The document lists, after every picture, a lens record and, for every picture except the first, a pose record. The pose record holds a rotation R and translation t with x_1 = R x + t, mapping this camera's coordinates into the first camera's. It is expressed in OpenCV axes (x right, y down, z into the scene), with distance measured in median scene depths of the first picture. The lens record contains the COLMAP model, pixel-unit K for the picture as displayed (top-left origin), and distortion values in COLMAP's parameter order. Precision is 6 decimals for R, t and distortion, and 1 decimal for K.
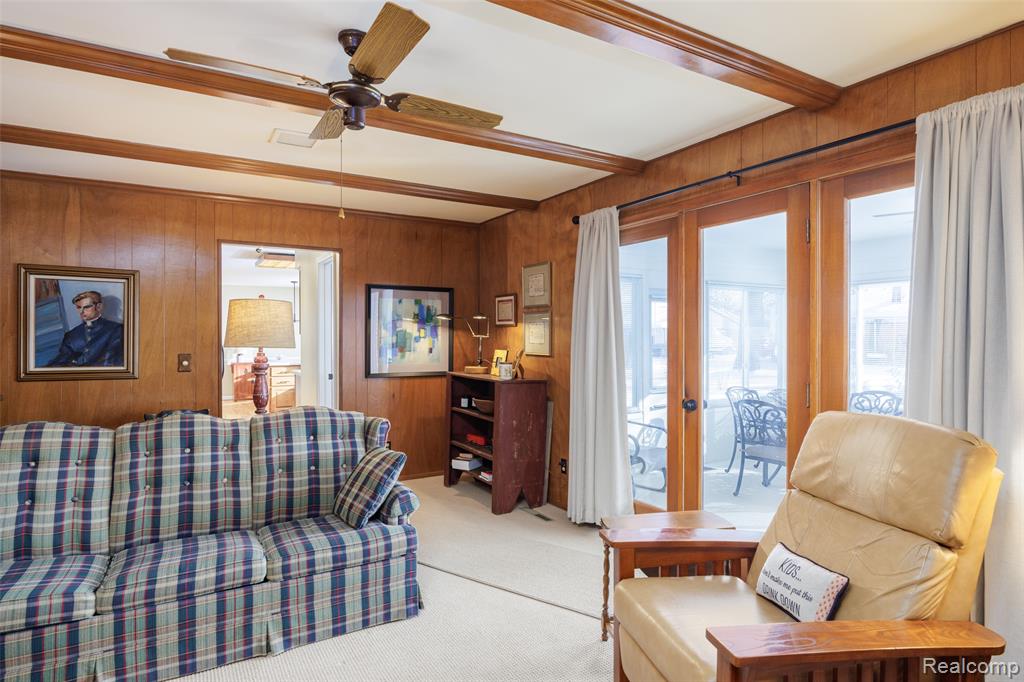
lens RADIAL K [[565.4, 0, 512.0], [0, 565.4, 341.0], [0, 0, 1]] dist [-0.004489, -0.001545]
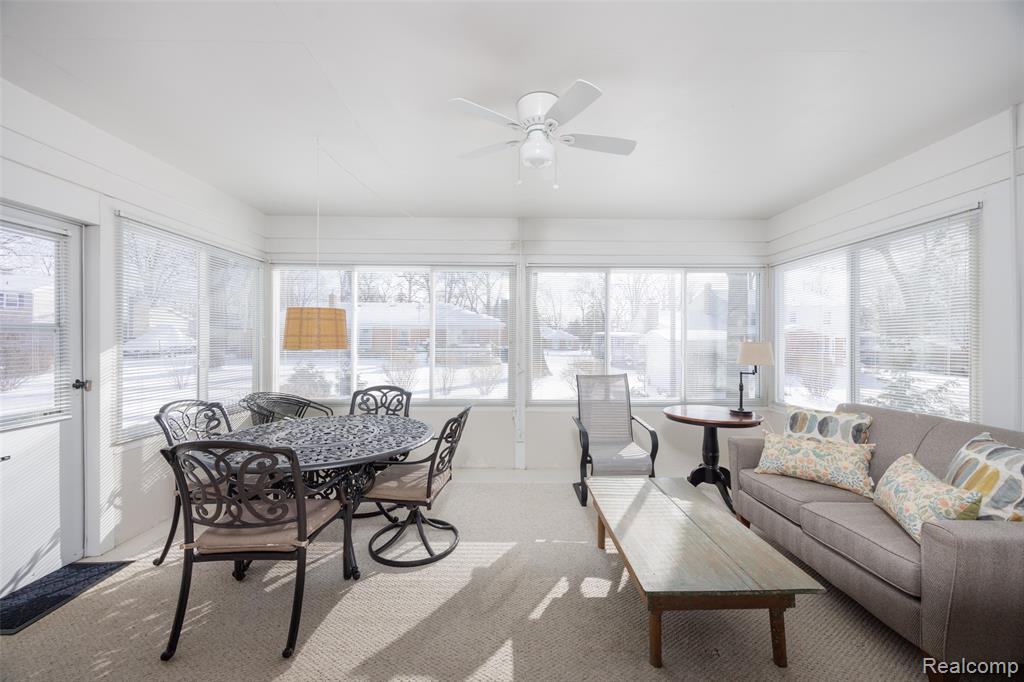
lens RADIAL K [[383.9, 0, 512.0], [0, 383.9, 341.0], [0, 0, 1]] dist [-0.000486, -0.000069]
pose [[0.495934, -0.001911, 0.868358, 0.236516], [0.002919, 0.999996, 0.000534, 0.020039], [-0.868355, 0.002270, 0.495938, 0.540189]]
